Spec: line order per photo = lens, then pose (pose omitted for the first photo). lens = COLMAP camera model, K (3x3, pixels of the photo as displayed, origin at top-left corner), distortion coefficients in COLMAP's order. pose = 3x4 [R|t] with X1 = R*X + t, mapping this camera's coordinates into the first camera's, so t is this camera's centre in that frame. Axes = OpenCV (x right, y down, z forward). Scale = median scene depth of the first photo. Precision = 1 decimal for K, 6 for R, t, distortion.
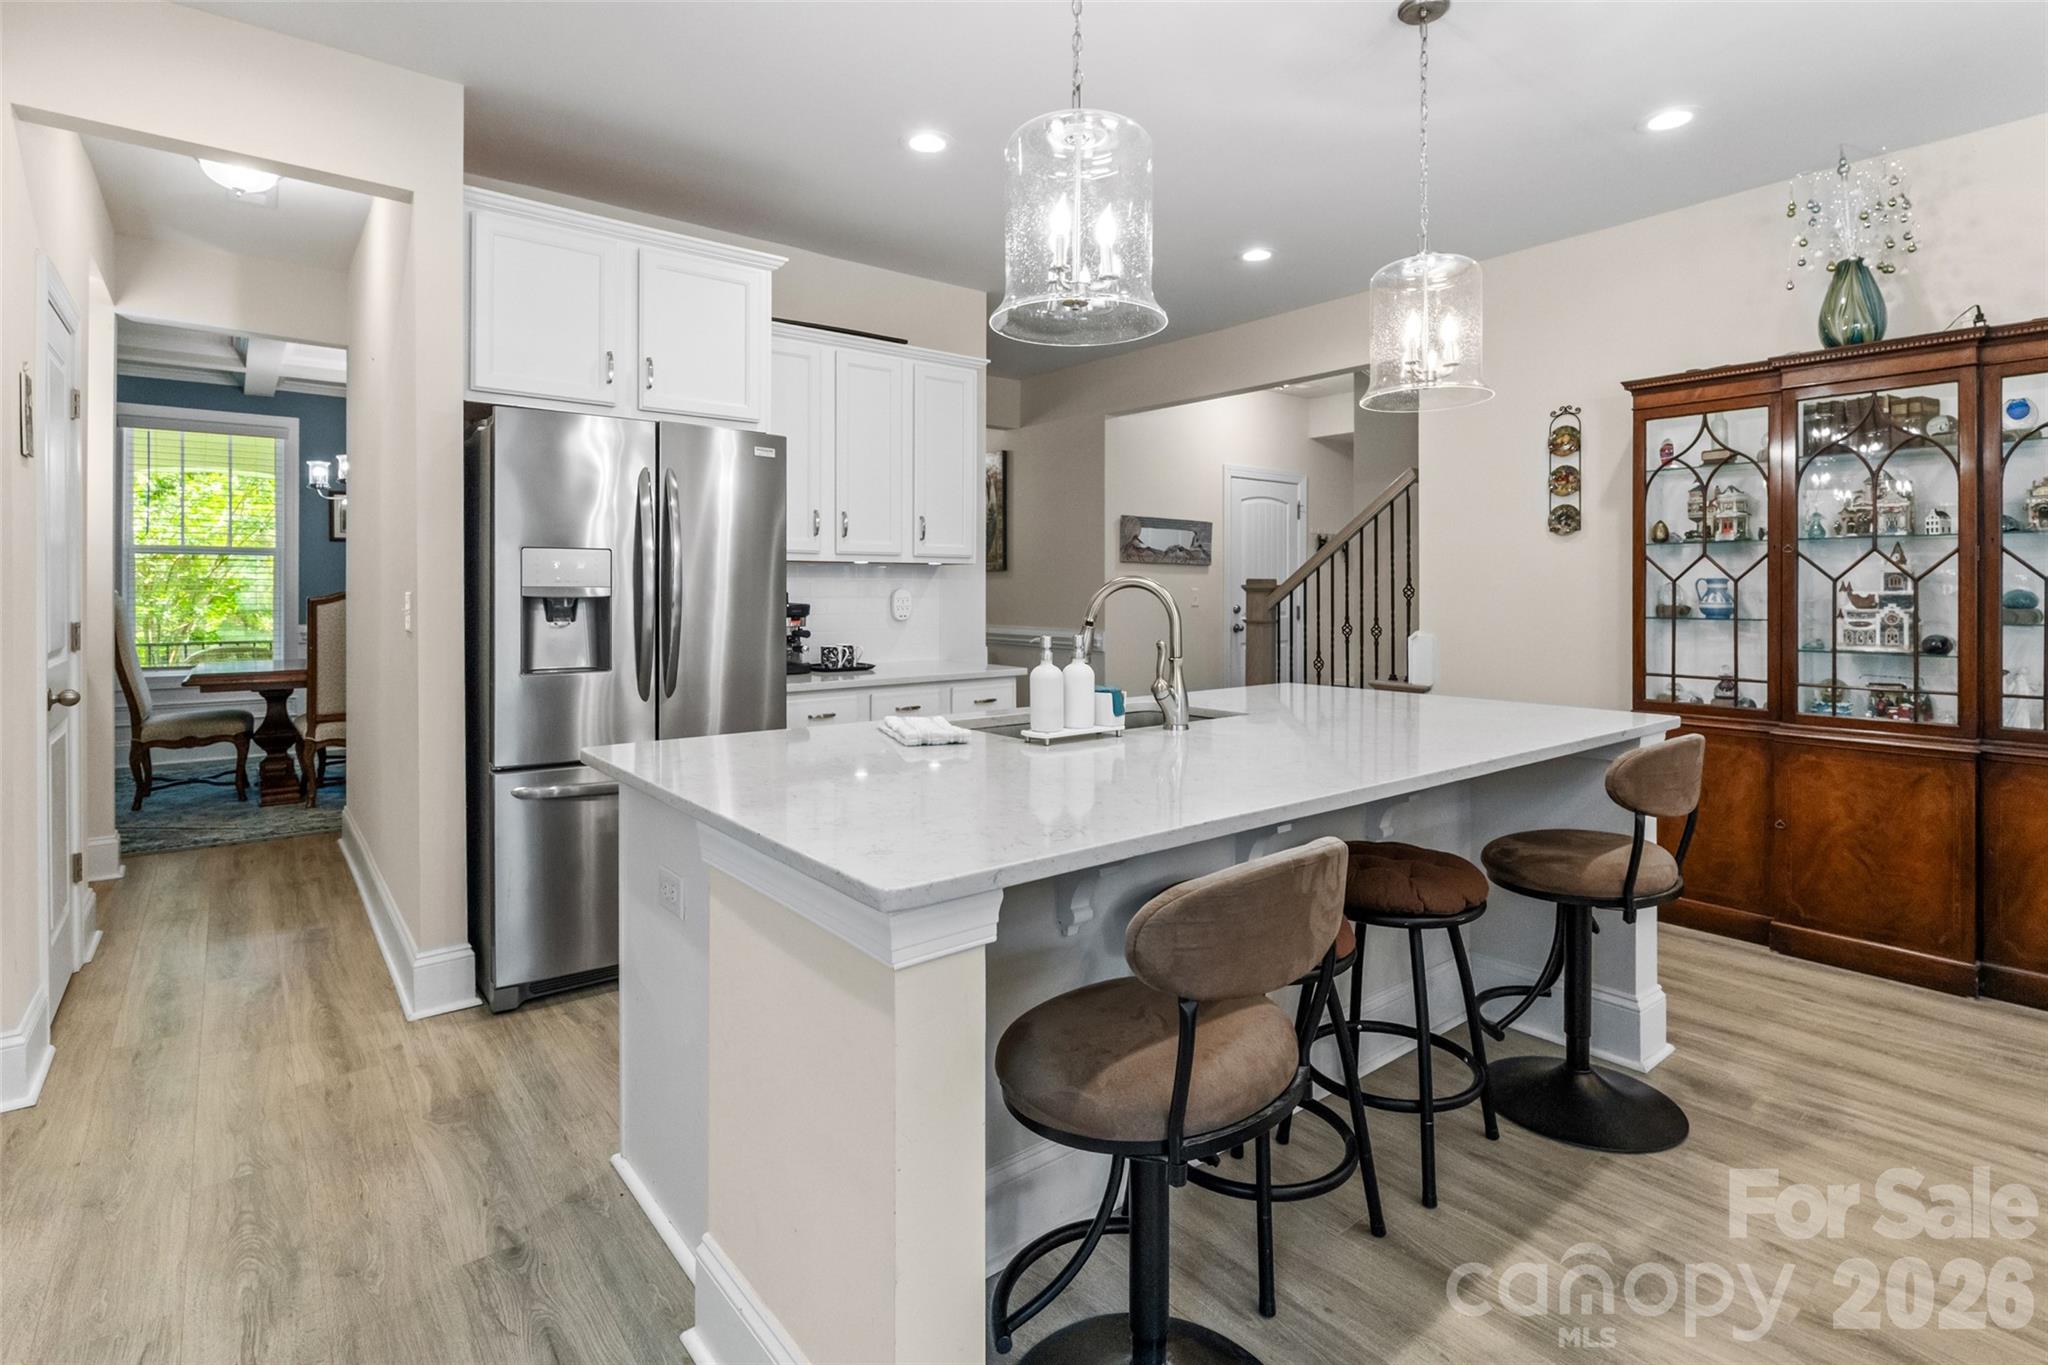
lens RADIAL K [[968.0, 0, 978.1], [0, 968.0, 587.7], [0, 0, 1]] dist [0.000149, -0.004136]
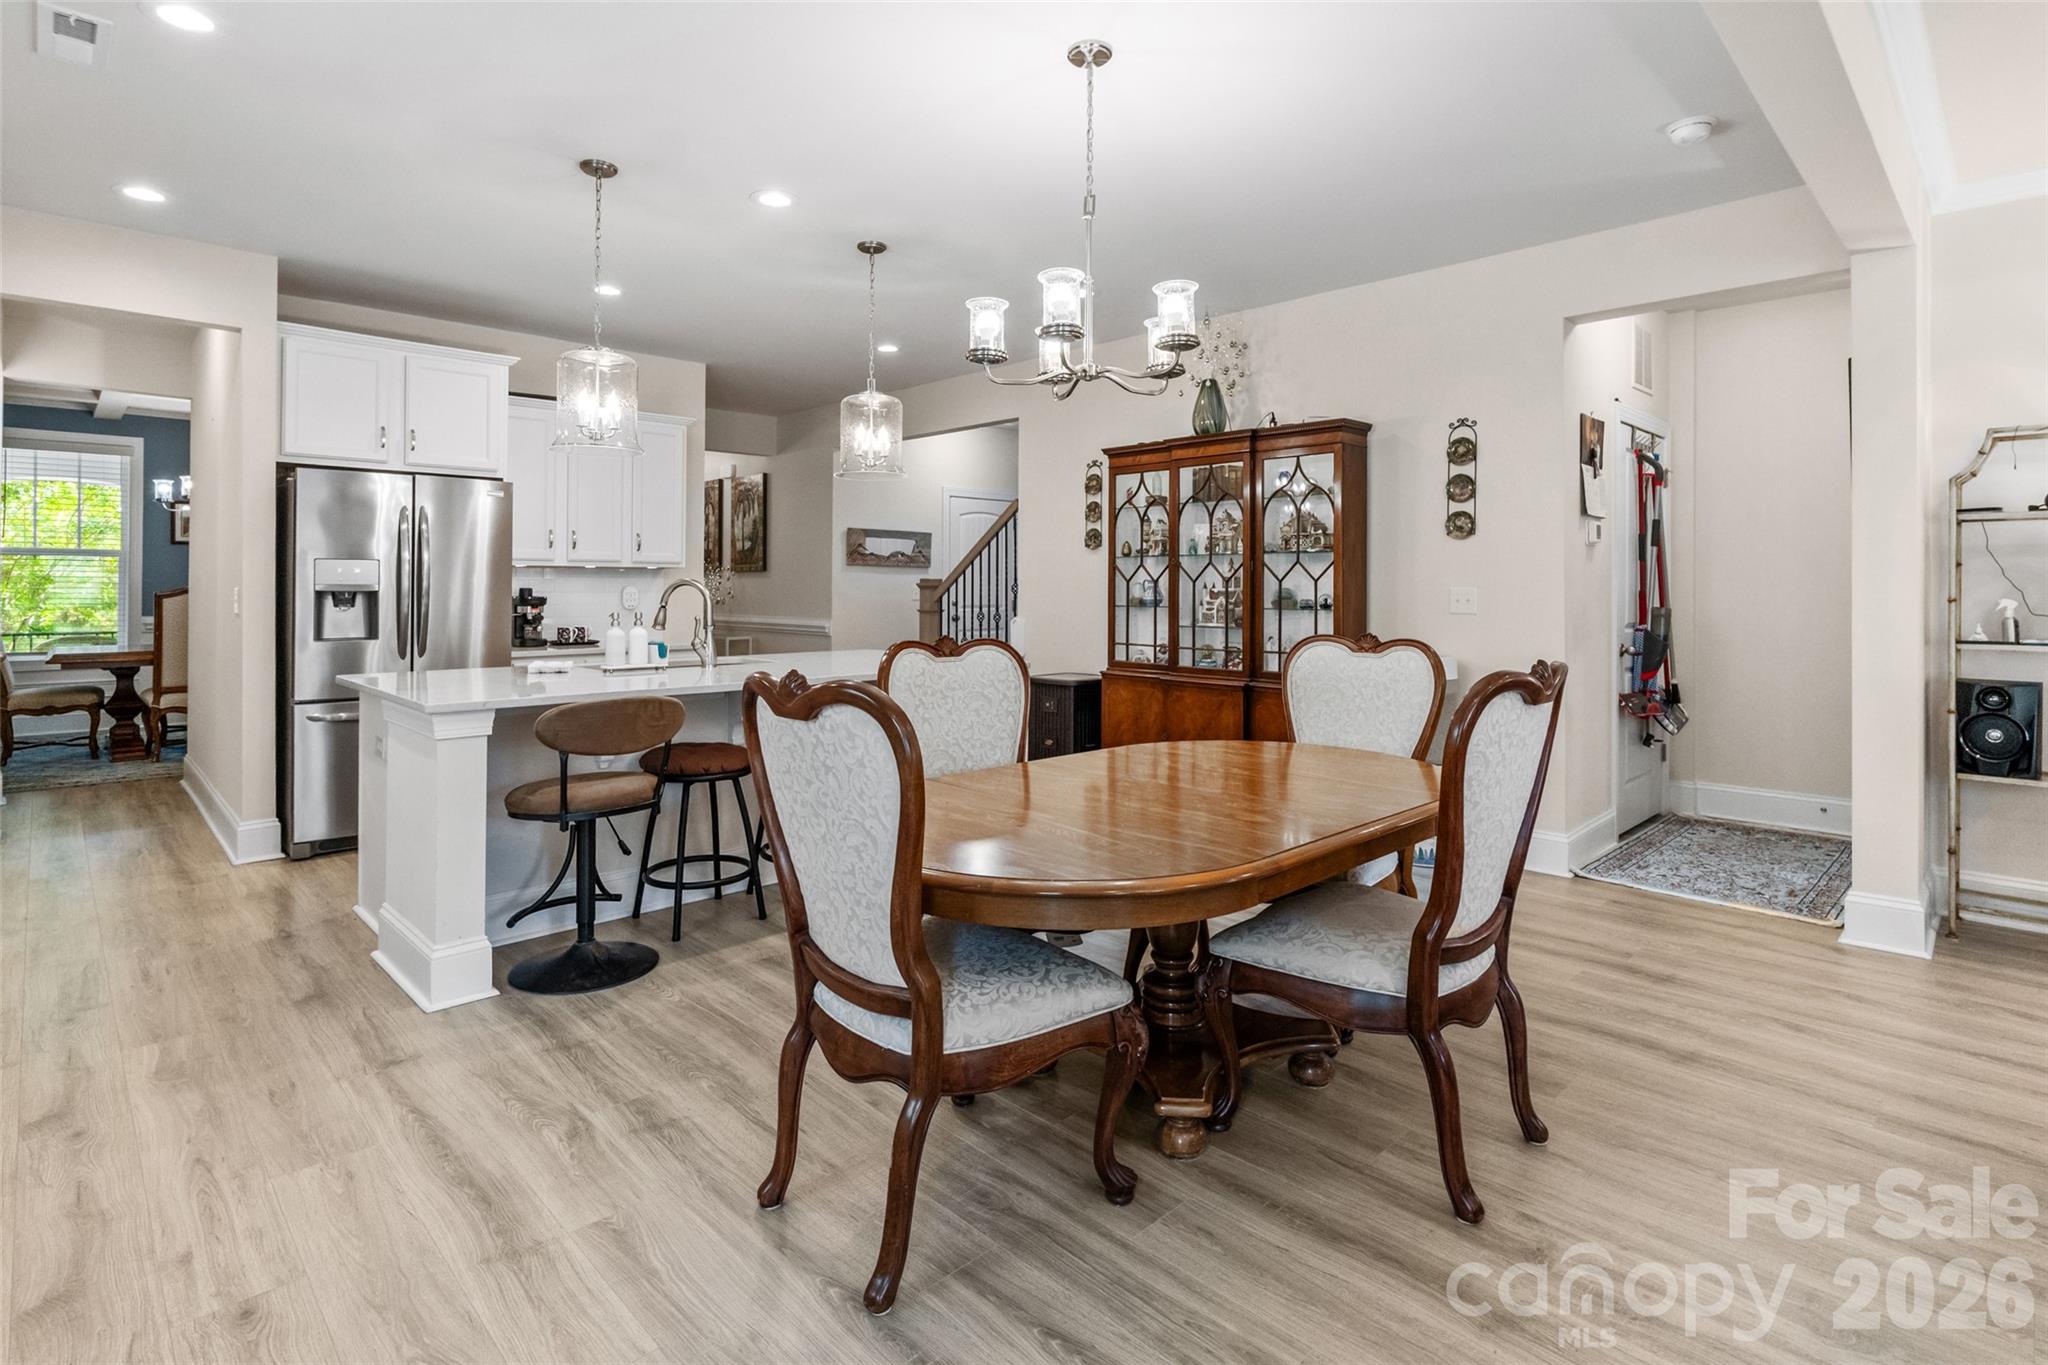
lens RADIAL K [[968.0, 0, 965.4], [0, 968.0, 575.9], [0, 0, 1]] dist [0.000149, -0.004136]
pose [[0.994580, 0.002340, 0.103950, 0.272891], [-0.001365, 0.999954, -0.009451, -0.000779], [-0.103967, 0.009257, 0.994538, -0.437852]]
